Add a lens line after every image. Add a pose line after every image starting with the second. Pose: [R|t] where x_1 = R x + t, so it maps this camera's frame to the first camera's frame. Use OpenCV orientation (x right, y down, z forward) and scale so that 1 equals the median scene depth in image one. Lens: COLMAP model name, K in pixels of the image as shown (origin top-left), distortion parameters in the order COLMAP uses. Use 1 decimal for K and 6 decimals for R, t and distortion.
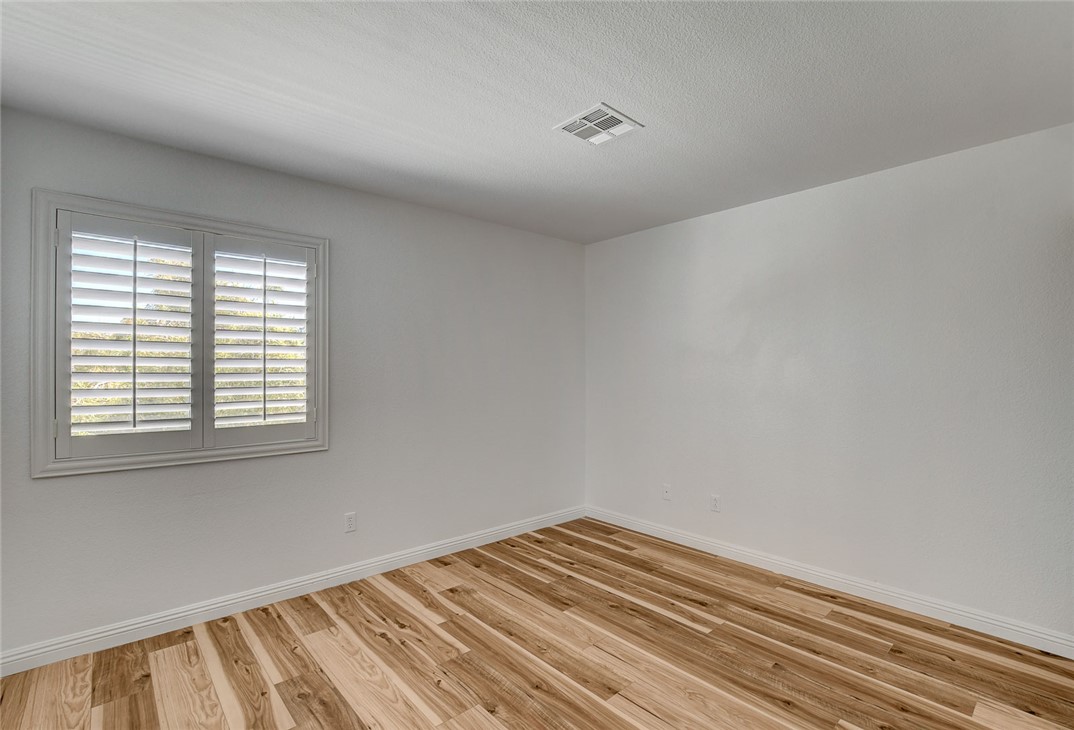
lens RADIAL K [[495.8, 0, 561.4], [0, 495.8, 368.5], [0, 0, 1]] dist [-0.001467, -0.000669]
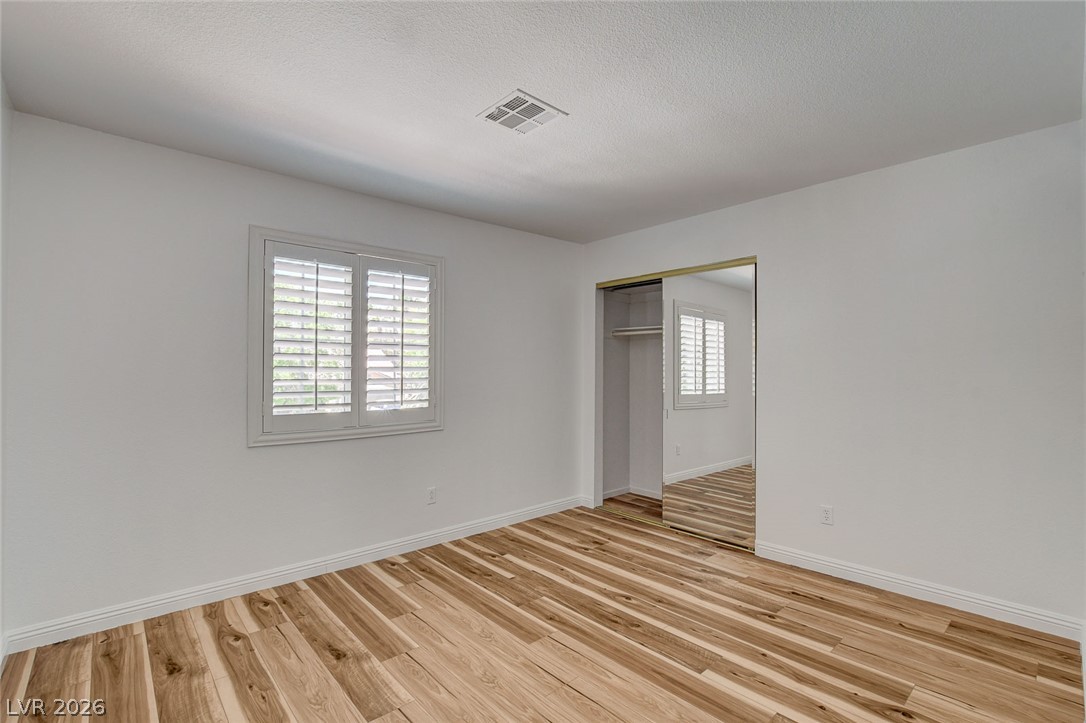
lens RADIAL K [[485.1, 0, 543.0], [0, 485.1, 361.5], [0, 0, 1]] dist [-0.023542, 0.001385]
pose [[0.999854, 0.005559, -0.016145, -0.215846], [-0.005615, 0.999978, -0.003461, -0.003085], [0.016125, 0.003551, 0.999864, -0.198027]]
